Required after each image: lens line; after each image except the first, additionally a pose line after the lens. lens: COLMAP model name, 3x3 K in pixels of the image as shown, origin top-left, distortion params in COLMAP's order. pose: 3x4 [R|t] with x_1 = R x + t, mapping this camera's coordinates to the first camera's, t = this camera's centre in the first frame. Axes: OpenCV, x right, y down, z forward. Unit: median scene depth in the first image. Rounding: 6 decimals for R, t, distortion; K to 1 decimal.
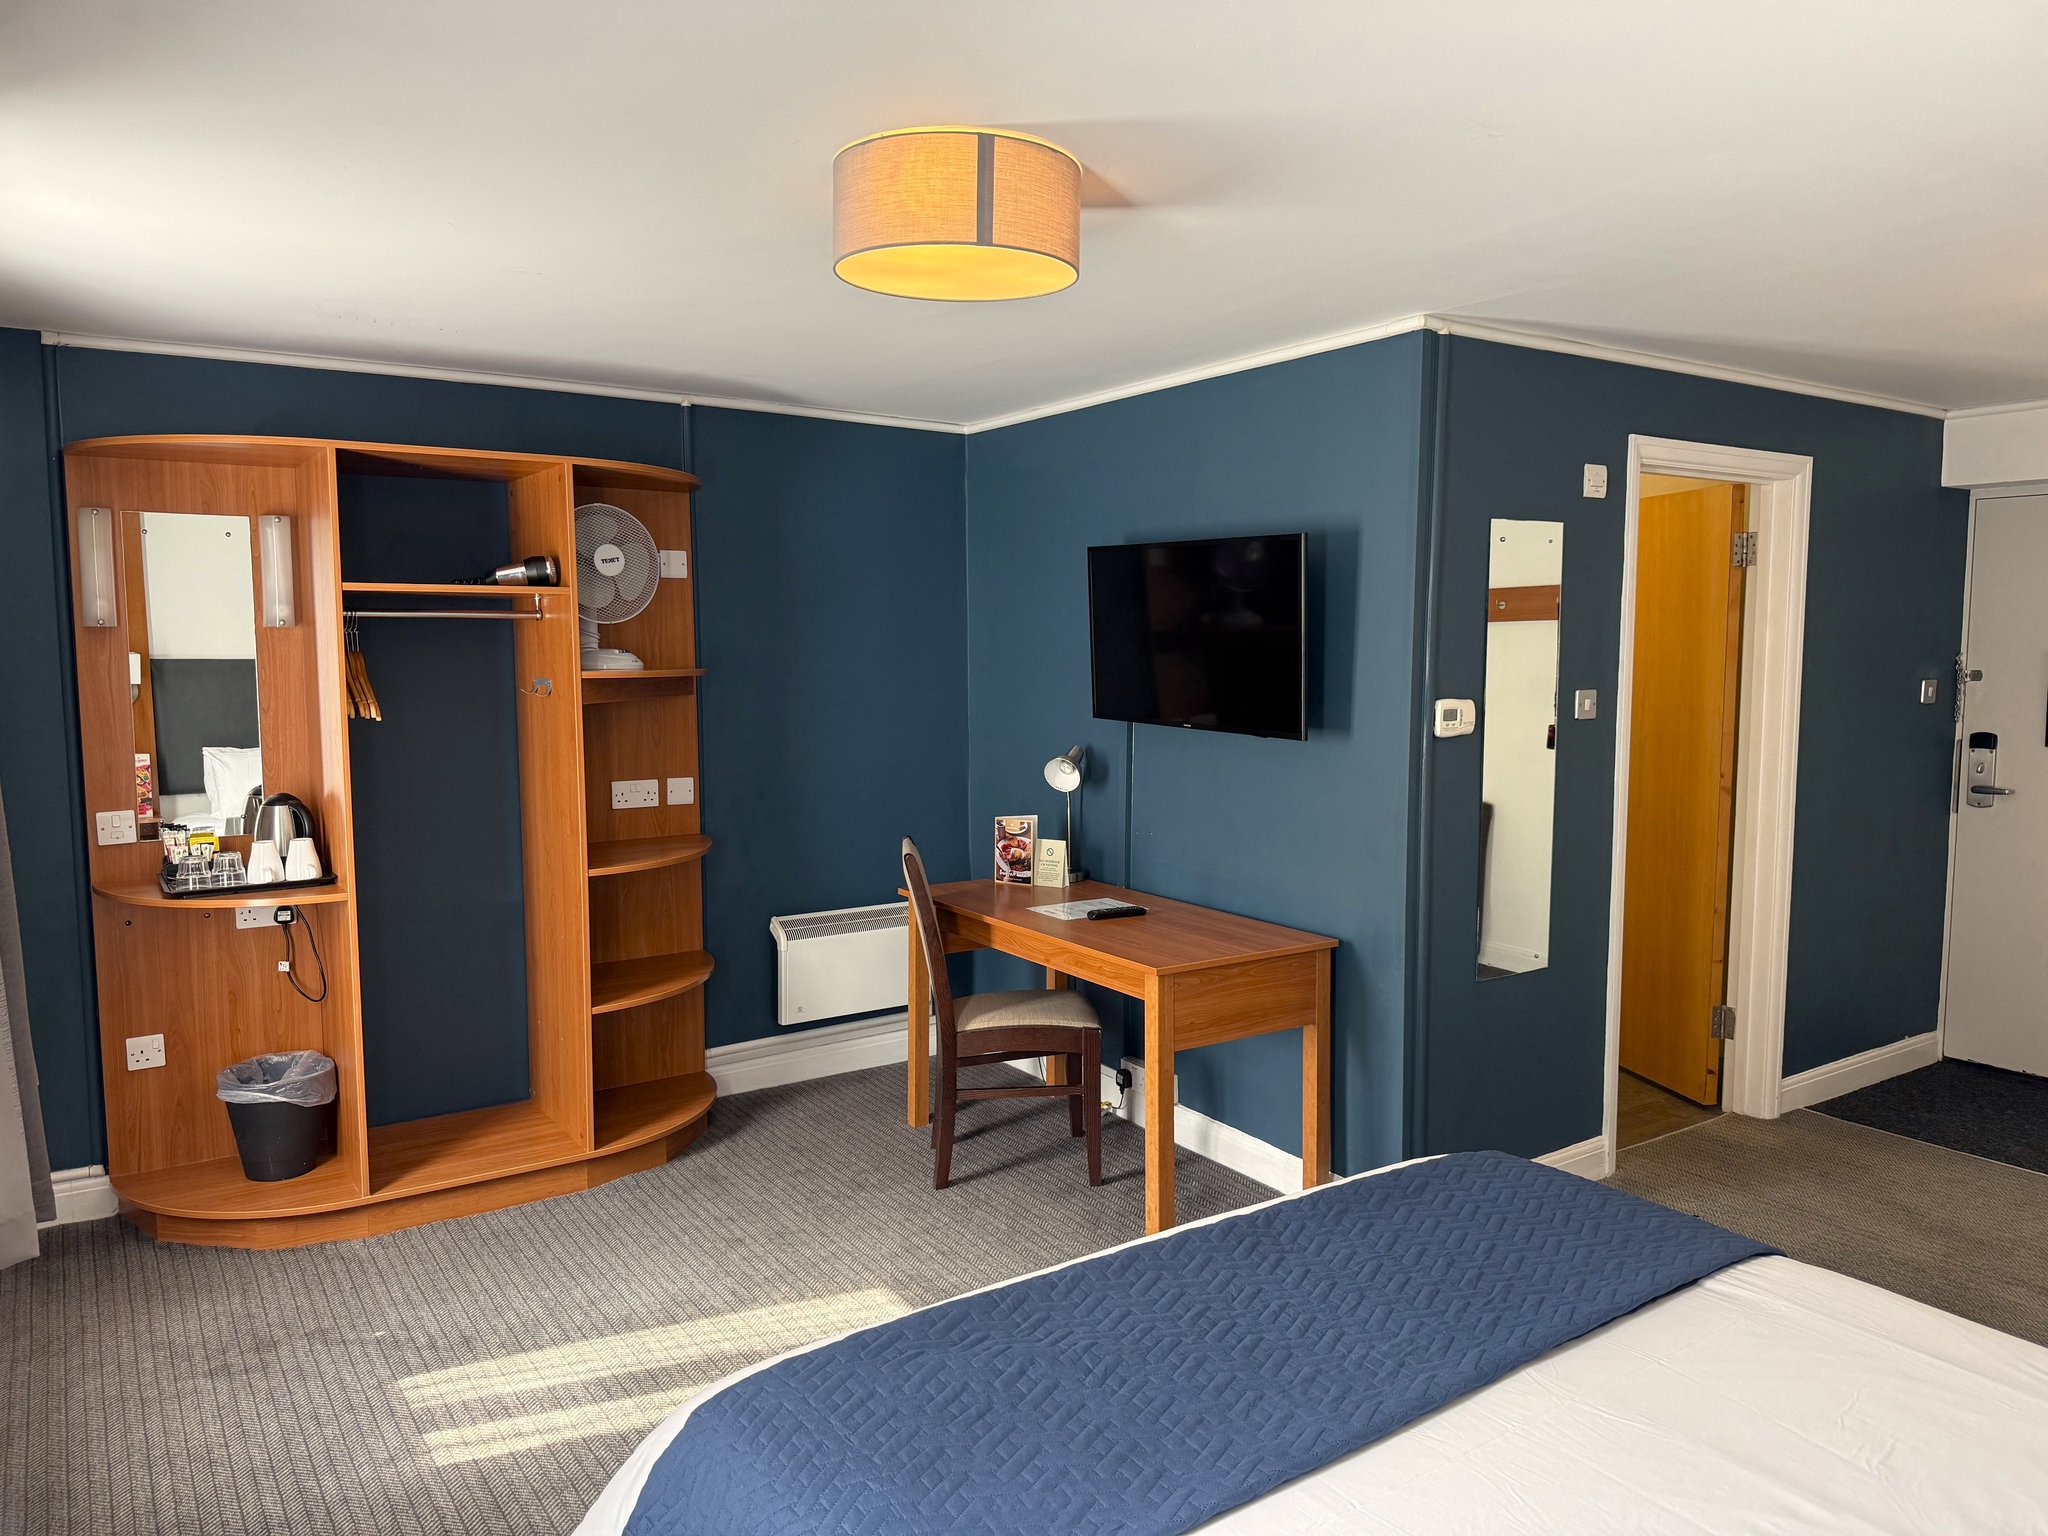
lens RADIAL K [[1449.0, 0, 1022.5], [0, 1449.0, 765.4], [0, 0, 1]] dist [0.000338, -0.002491]
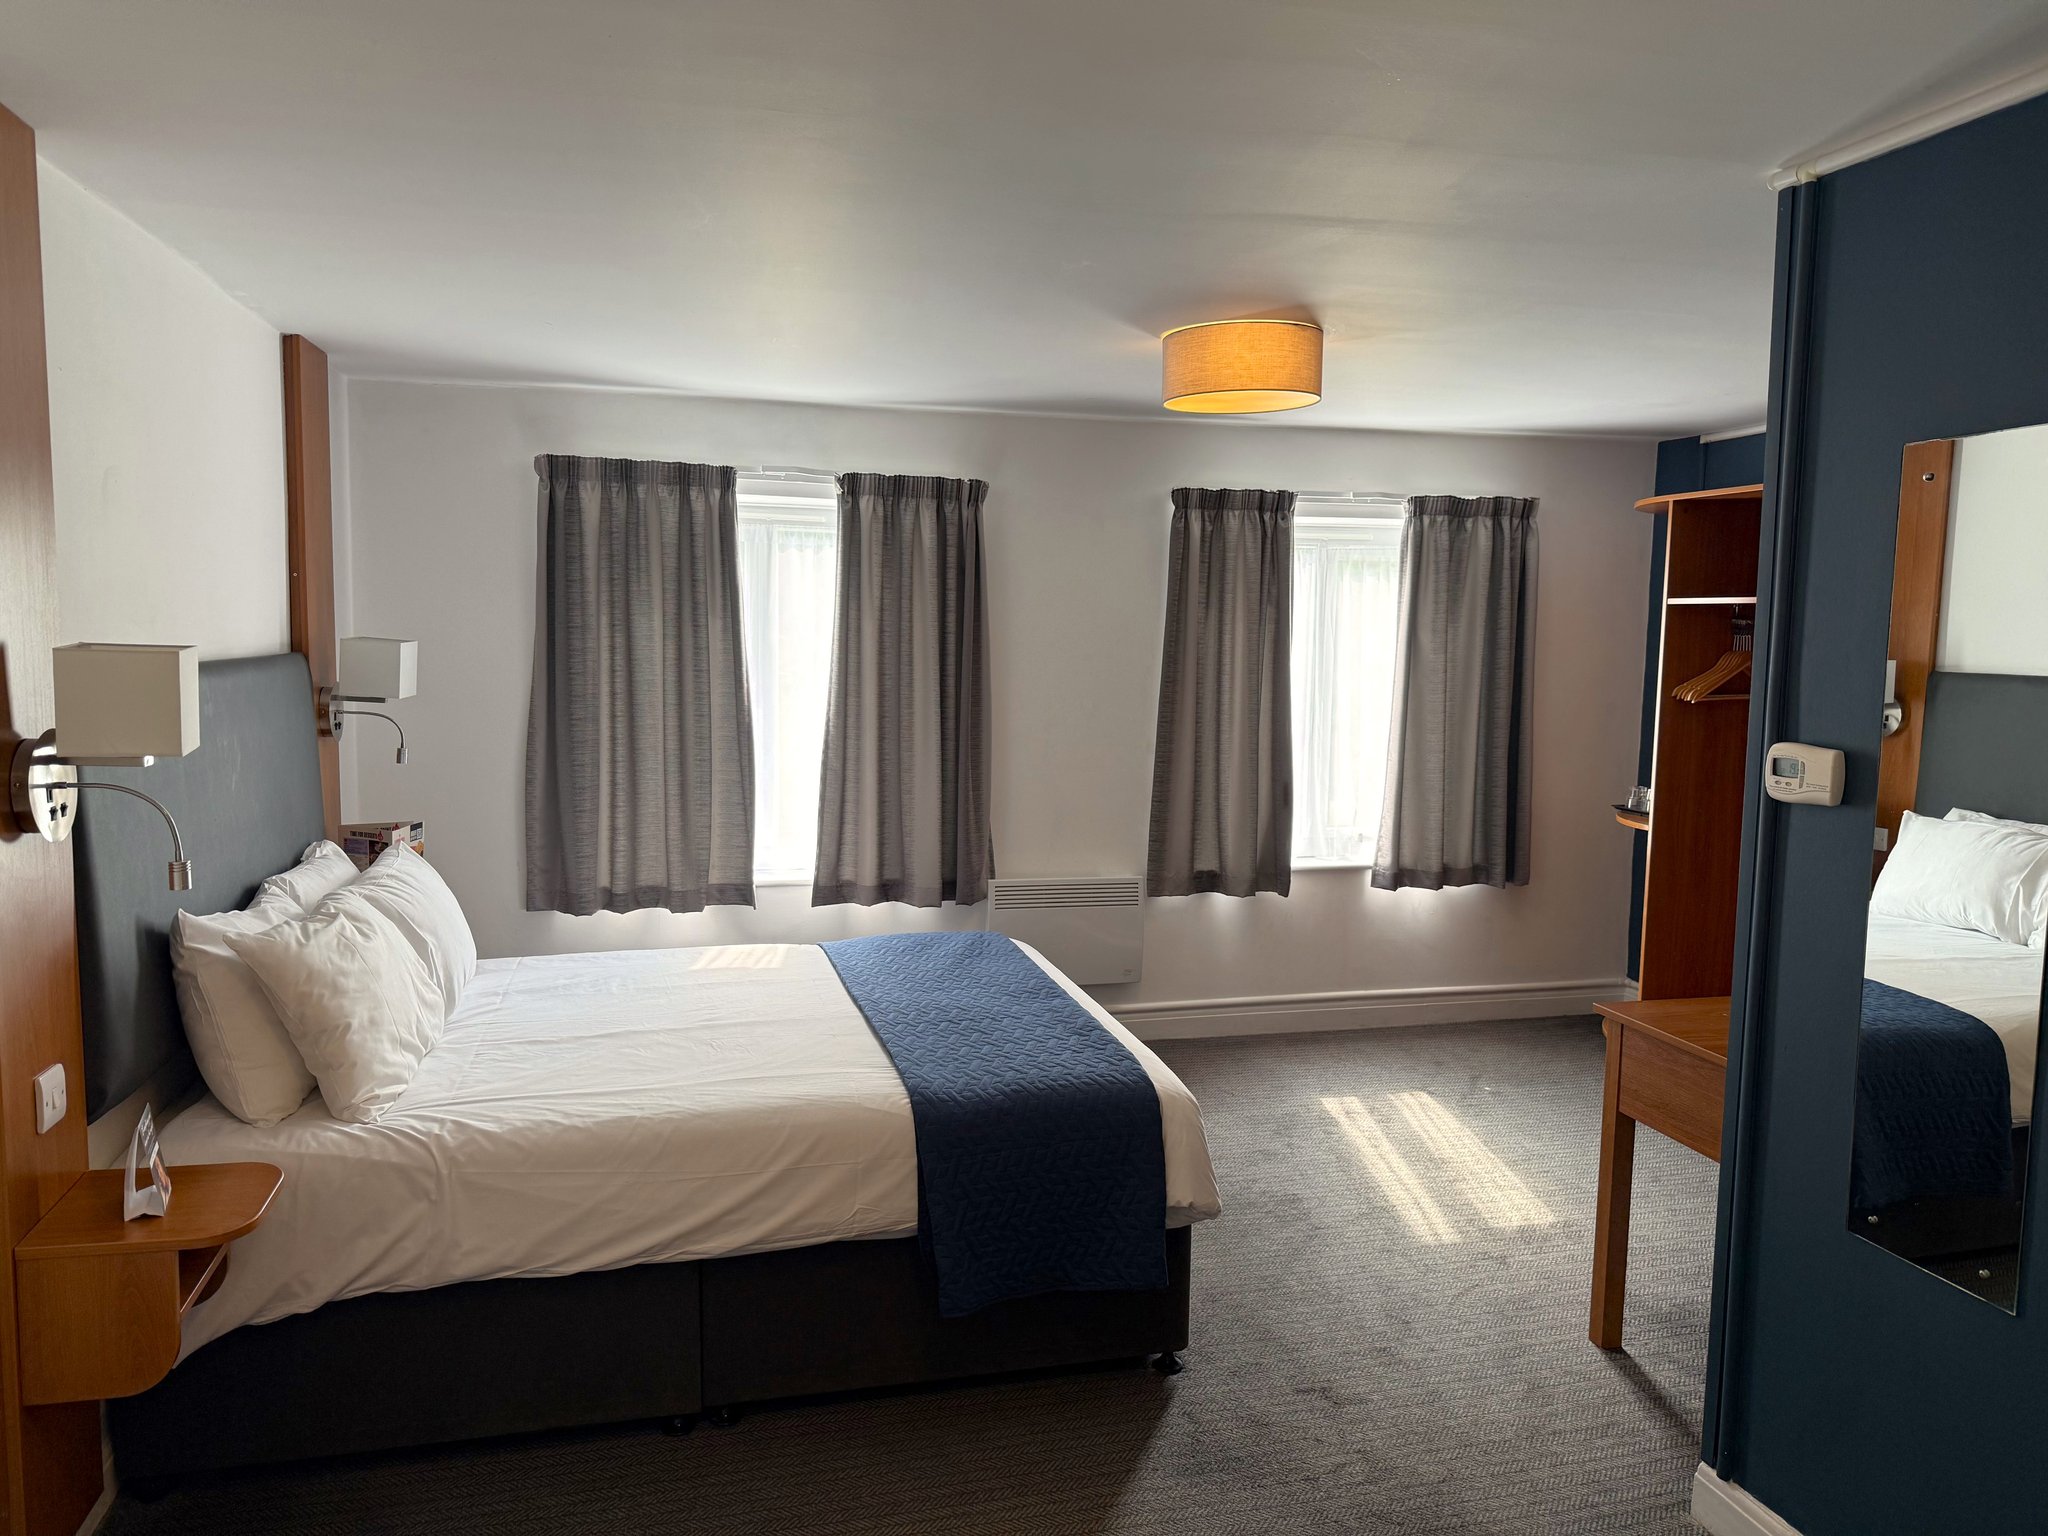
lens RADIAL K [[1449.0, 0, 1023.0], [0, 1449.0, 765.3], [0, 0, 1]] dist [0.000338, -0.002491]
pose [[-0.331484, 0.088401, -0.939310, 1.156651], [-0.108799, 0.985377, 0.131132, -0.094899], [0.937167, 0.145664, -0.317019, 0.999285]]
